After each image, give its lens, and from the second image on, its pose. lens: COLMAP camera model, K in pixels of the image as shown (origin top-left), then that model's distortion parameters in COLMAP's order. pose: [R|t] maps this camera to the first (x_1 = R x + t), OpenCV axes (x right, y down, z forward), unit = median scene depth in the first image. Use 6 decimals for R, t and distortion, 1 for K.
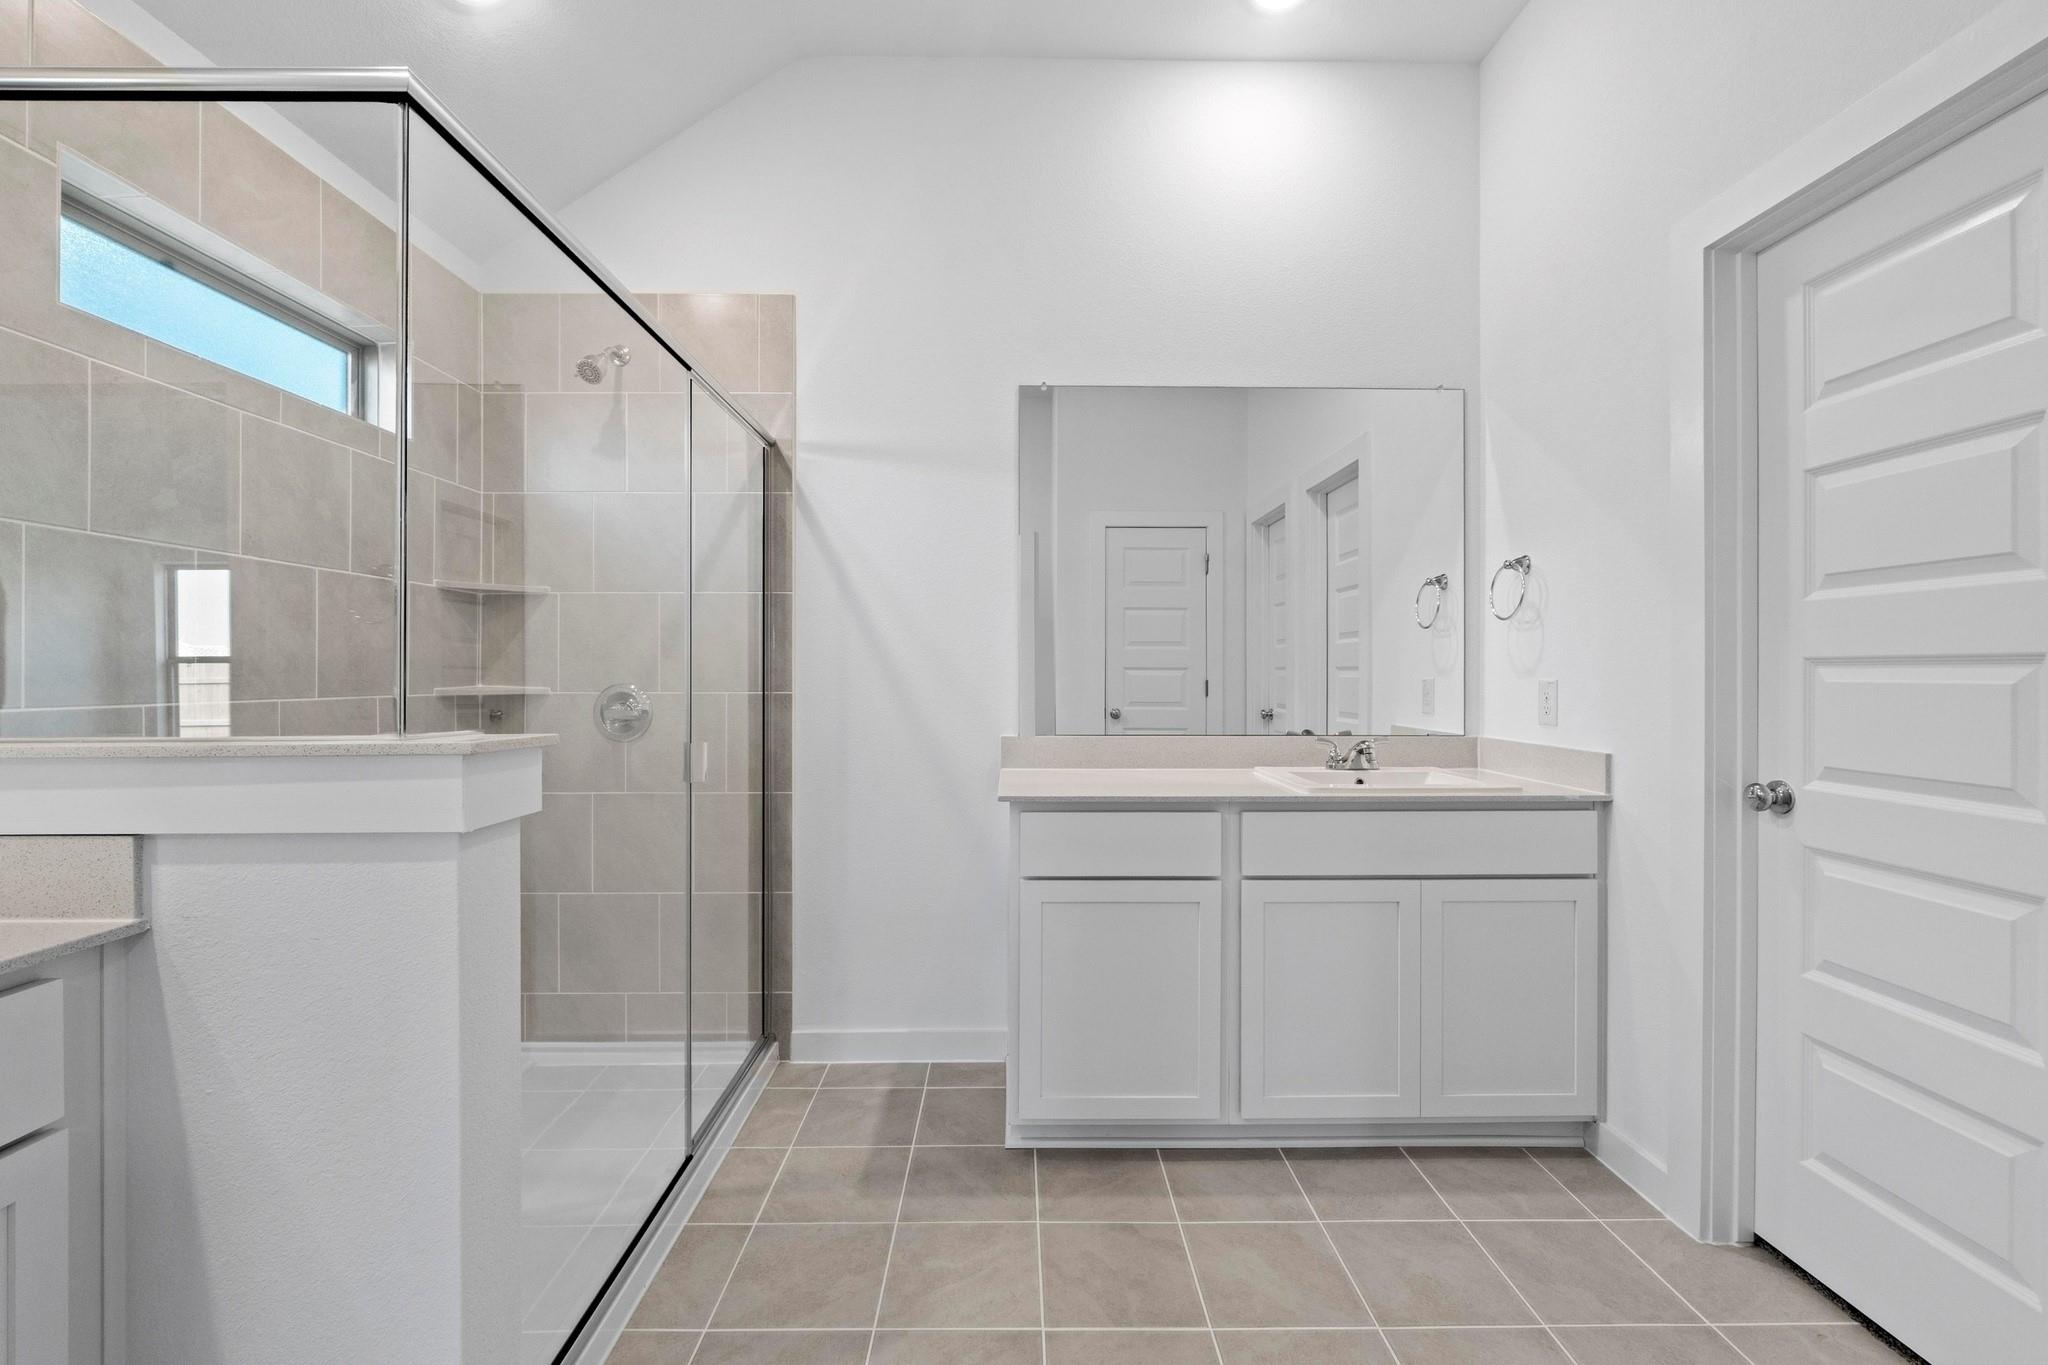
lens RADIAL K [[899.1, 0, 1024.0], [0, 899.1, 682.5], [0, 0, 1]] dist [-0.001057, 0.000262]
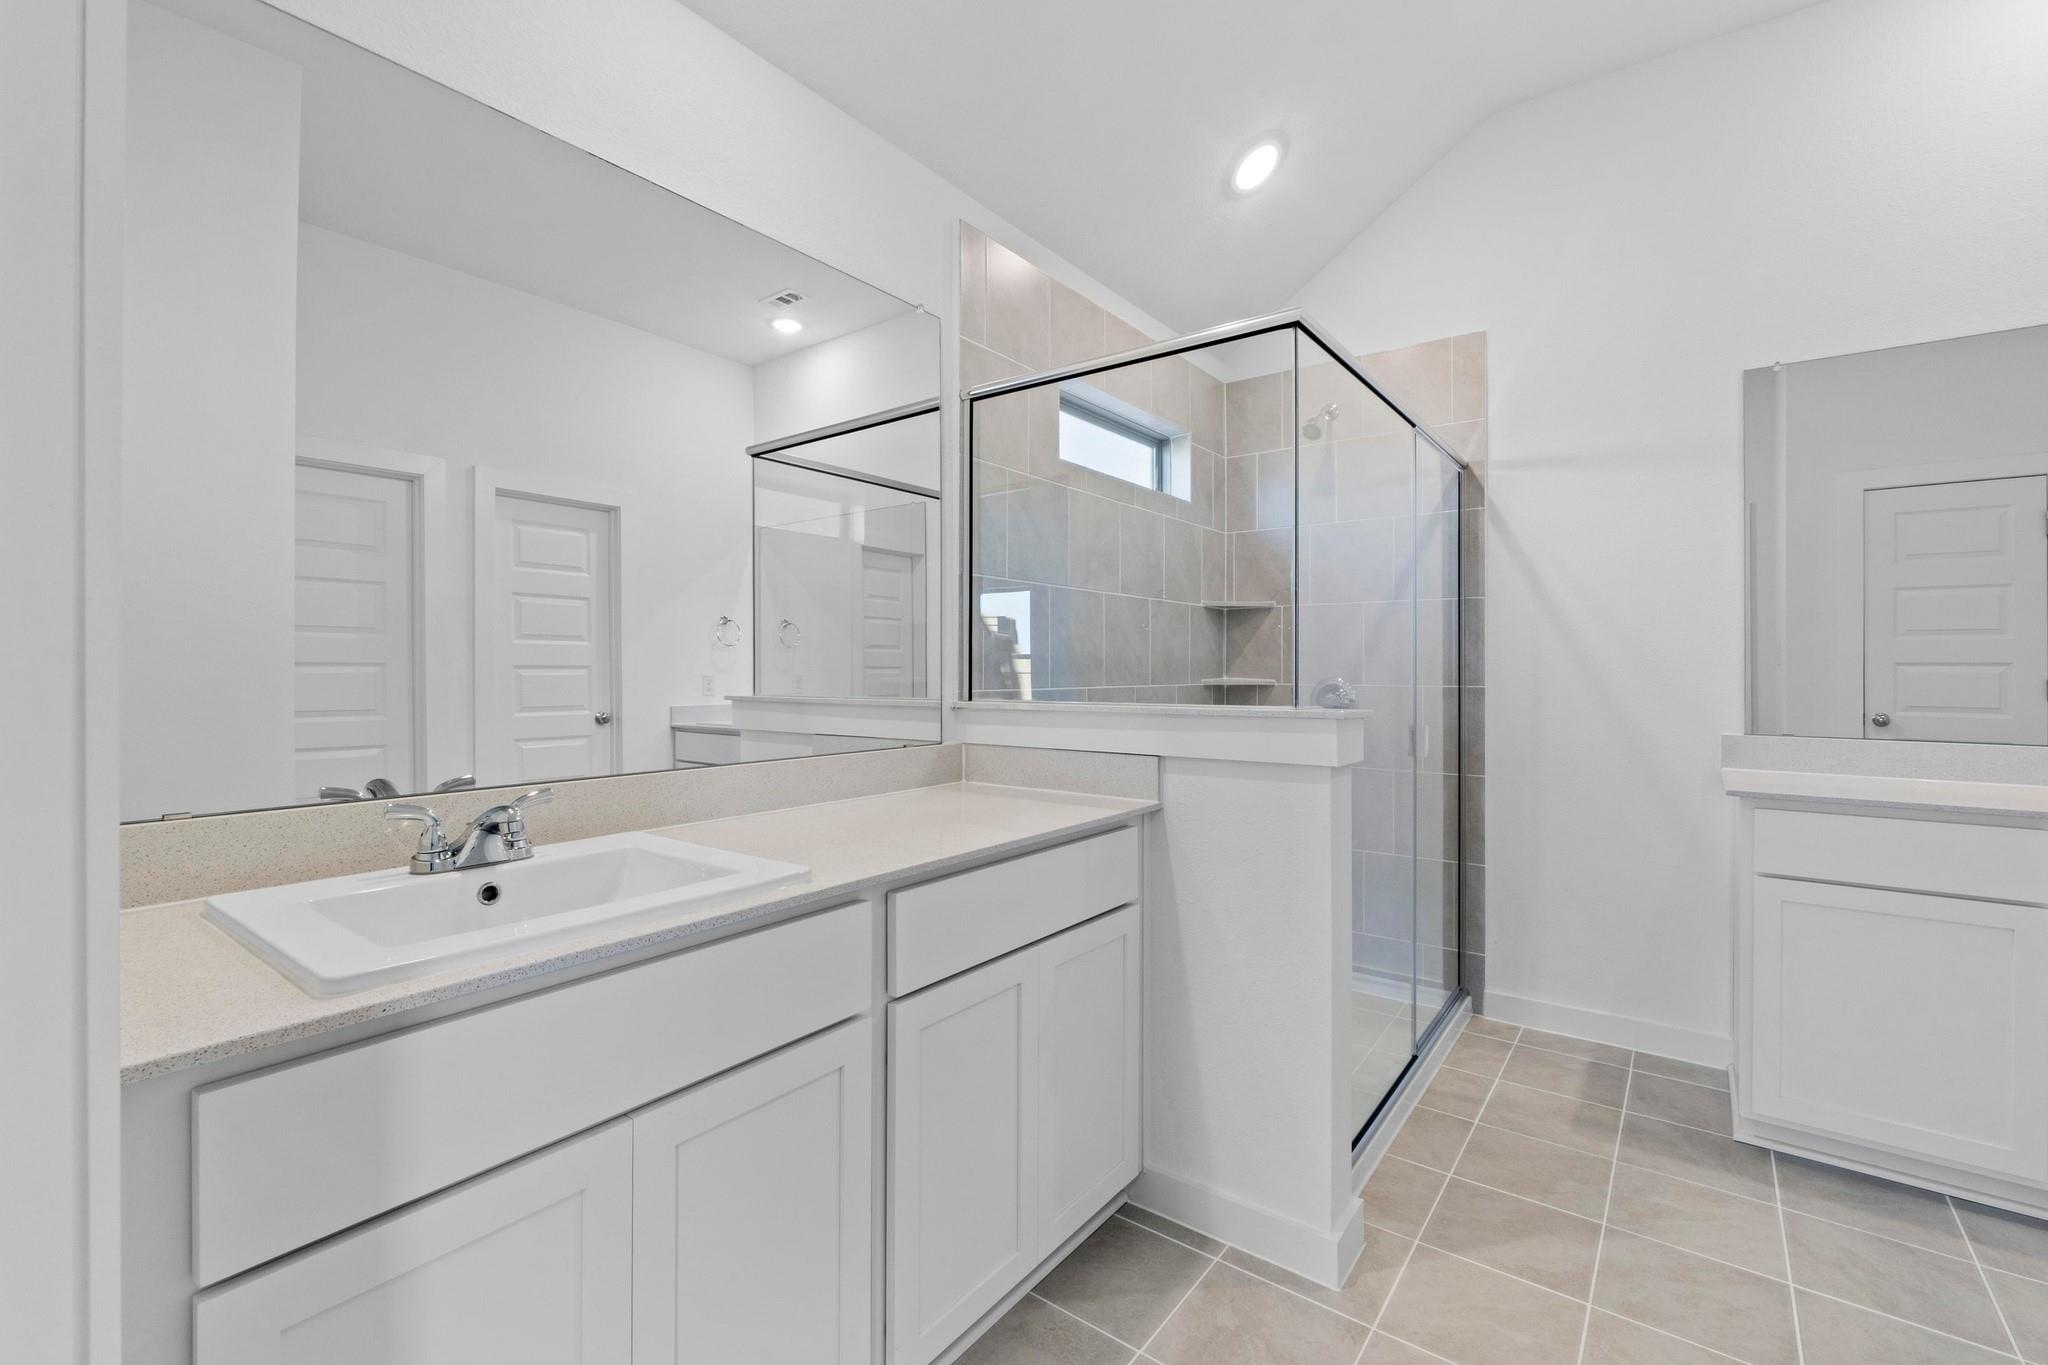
lens RADIAL K [[889.8, 0, 1026.6], [0, 889.8, 665.9], [0, 0, 1]] dist [-0.004296, 0.000113]
pose [[0.786824, -0.000076, -0.617178, -0.027146], [-0.008089, 0.999913, -0.010435, 0.001717], [0.617125, 0.013203, 0.786755, -0.244668]]
